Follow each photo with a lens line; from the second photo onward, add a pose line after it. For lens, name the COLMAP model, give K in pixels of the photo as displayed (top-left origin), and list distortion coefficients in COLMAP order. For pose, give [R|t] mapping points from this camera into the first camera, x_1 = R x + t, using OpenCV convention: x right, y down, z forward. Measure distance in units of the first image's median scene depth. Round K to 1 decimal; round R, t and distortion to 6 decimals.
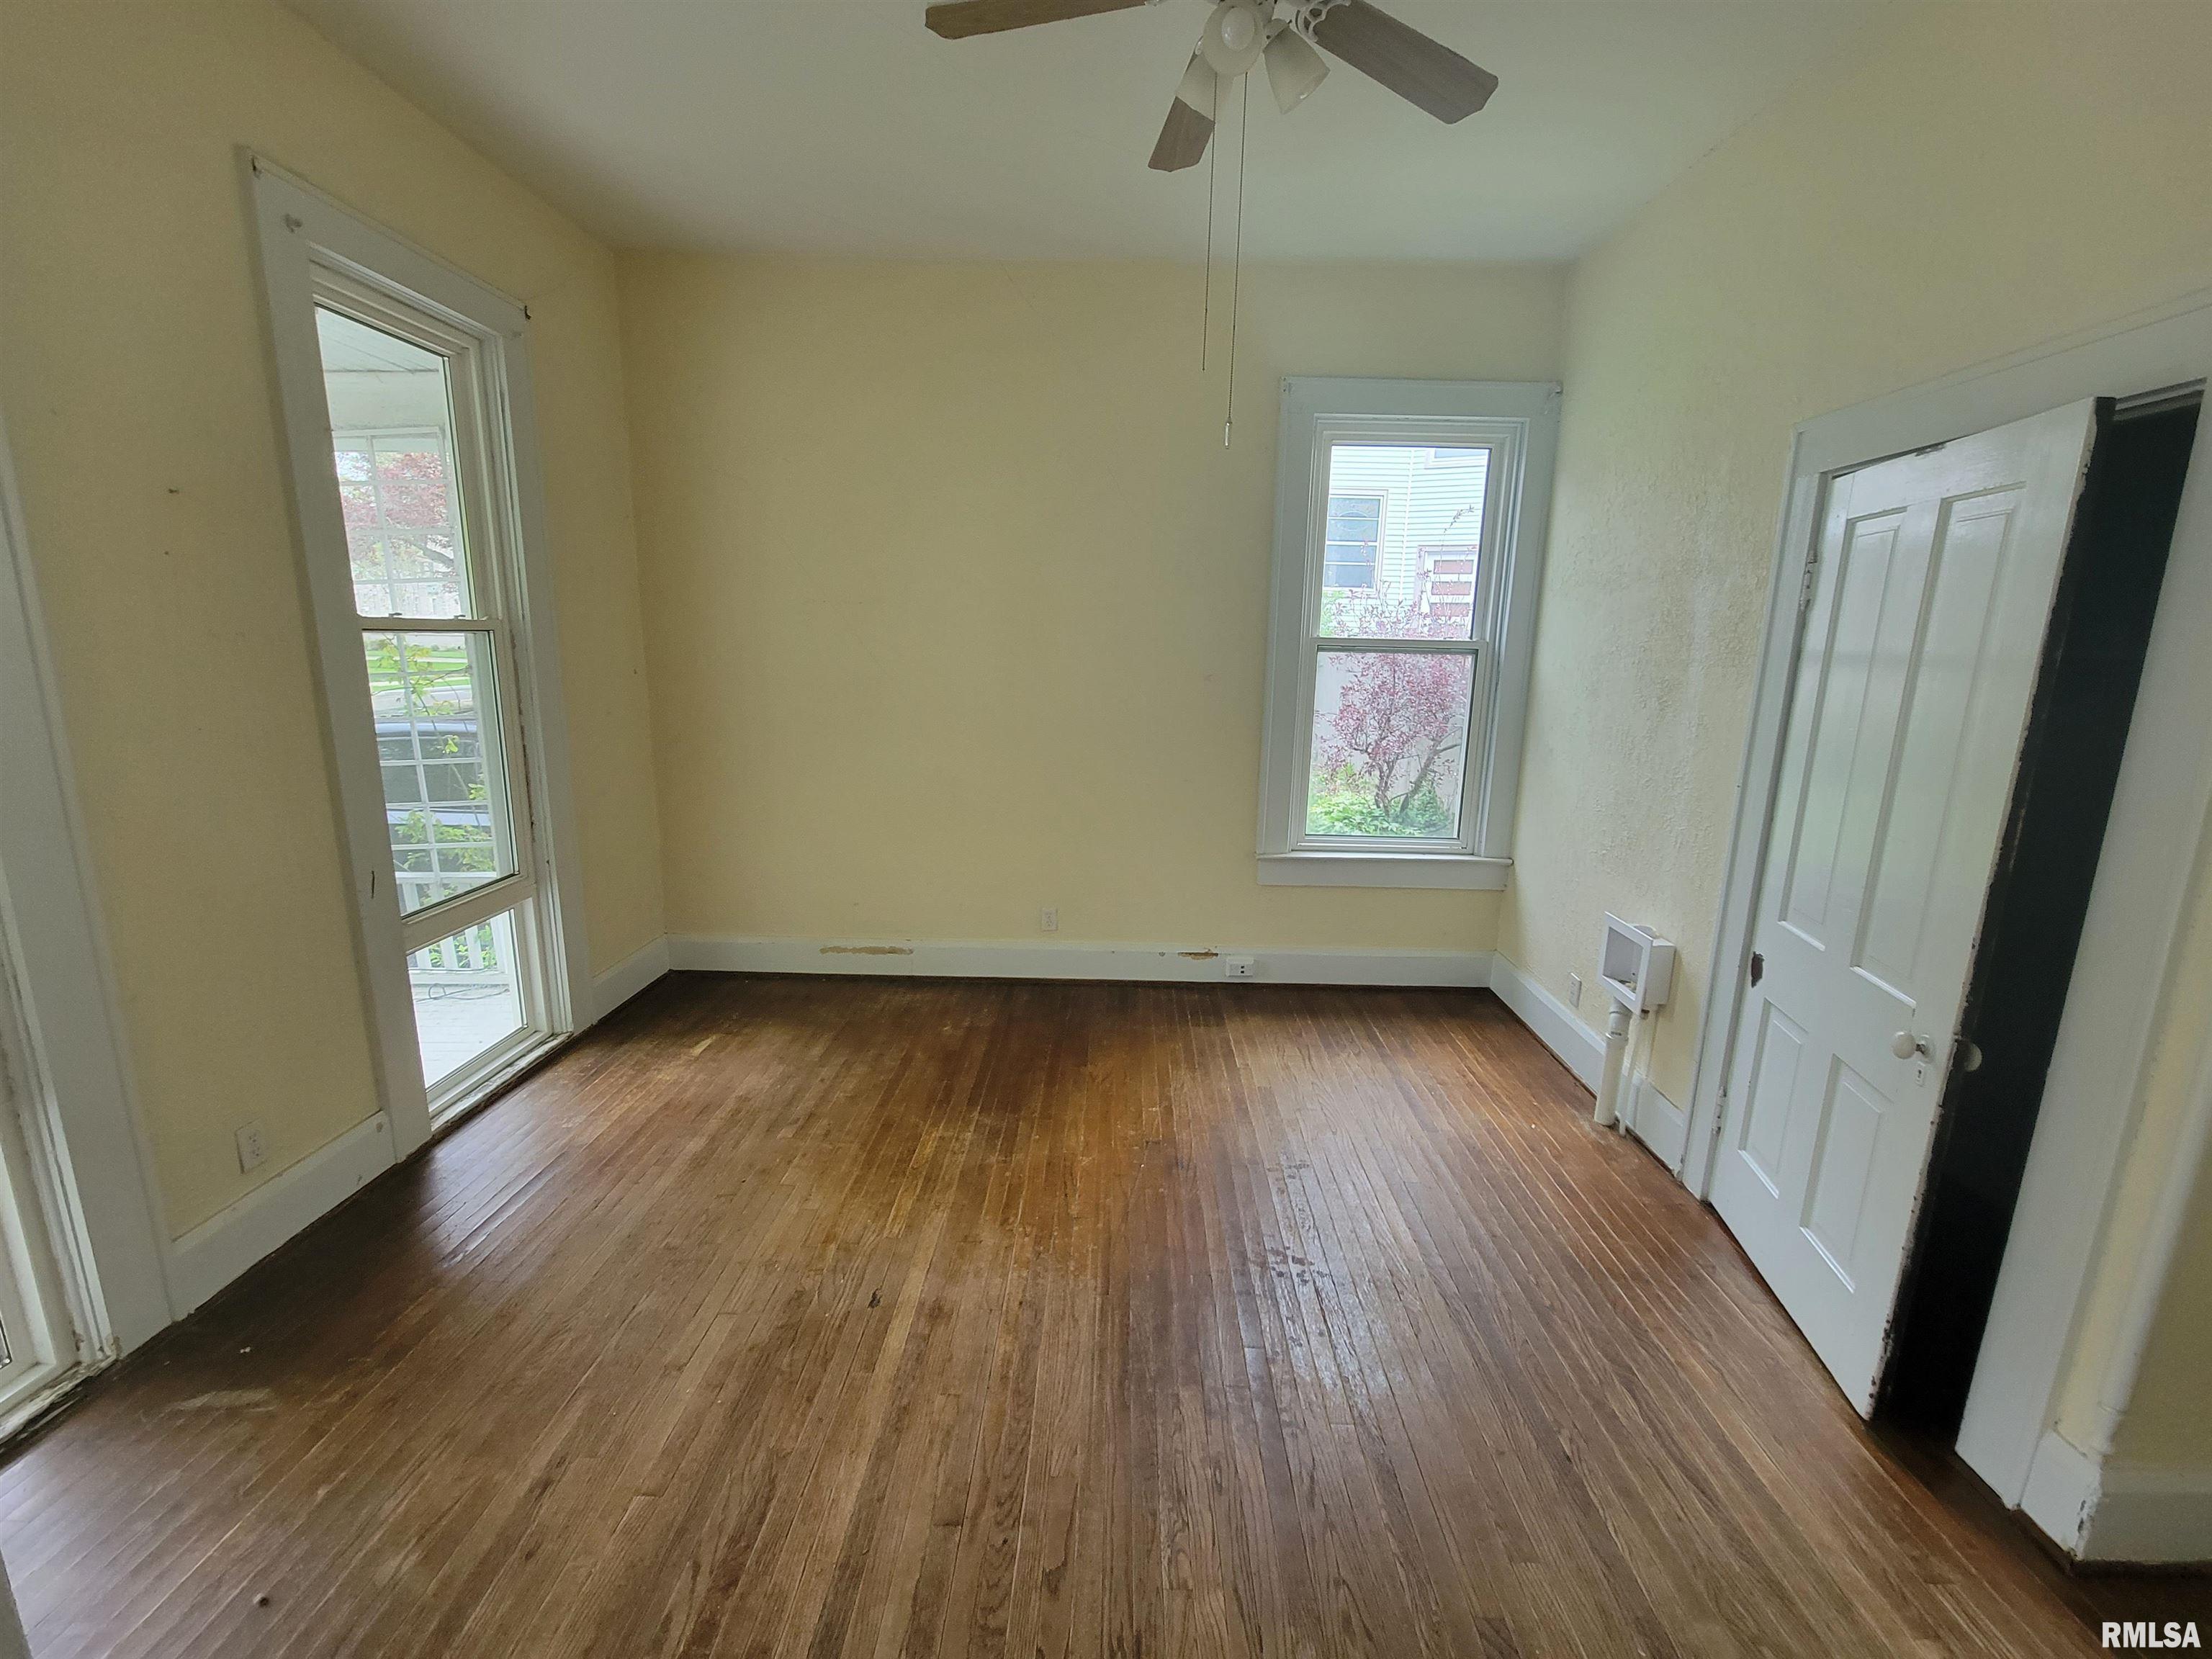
lens RADIAL K [[906.8, 0, 1117.1], [0, 906.8, 824.4], [0, 0, 1]] dist [-0.012837, 0.000706]
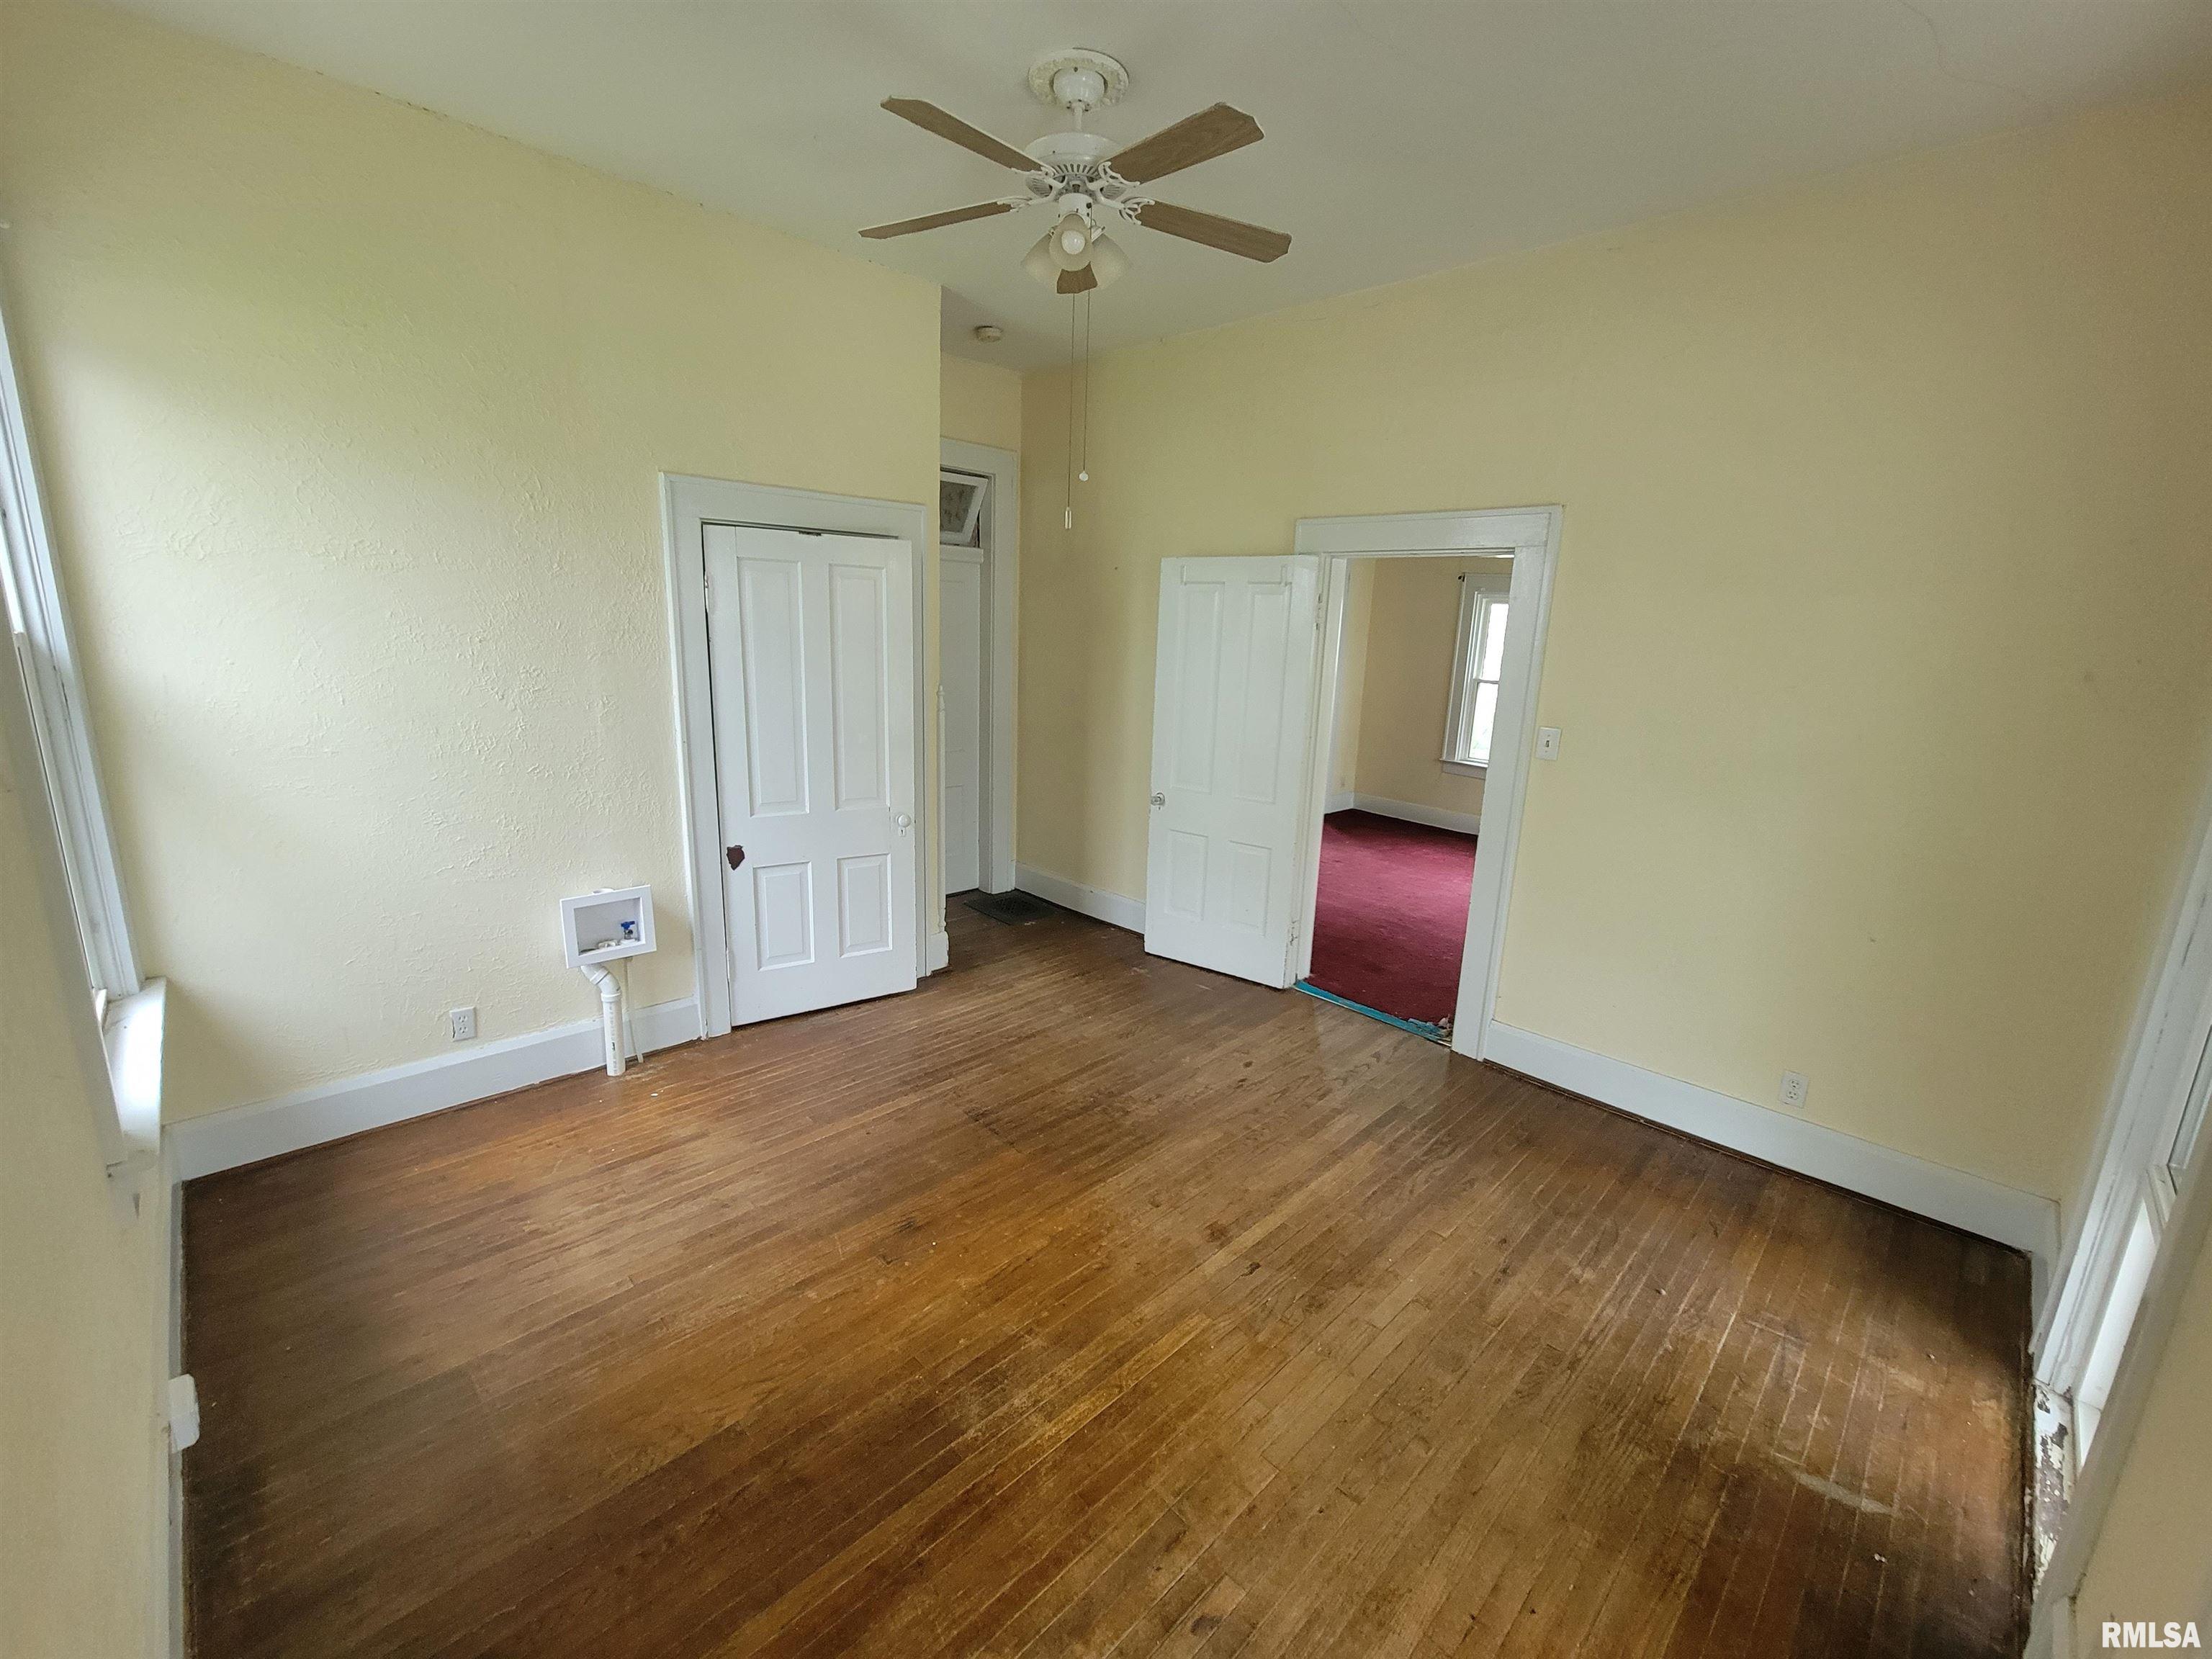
lens RADIAL K [[906.8, 0, 1107.0], [0, 906.8, 823.9], [0, 0, 1]] dist [-0.012837, 0.000706]
pose [[-0.709511, -0.204555, 0.674353, -0.718429], [0.088454, 0.923524, 0.373202, -0.390888], [-0.699121, 0.324440, -0.637156, 1.520477]]
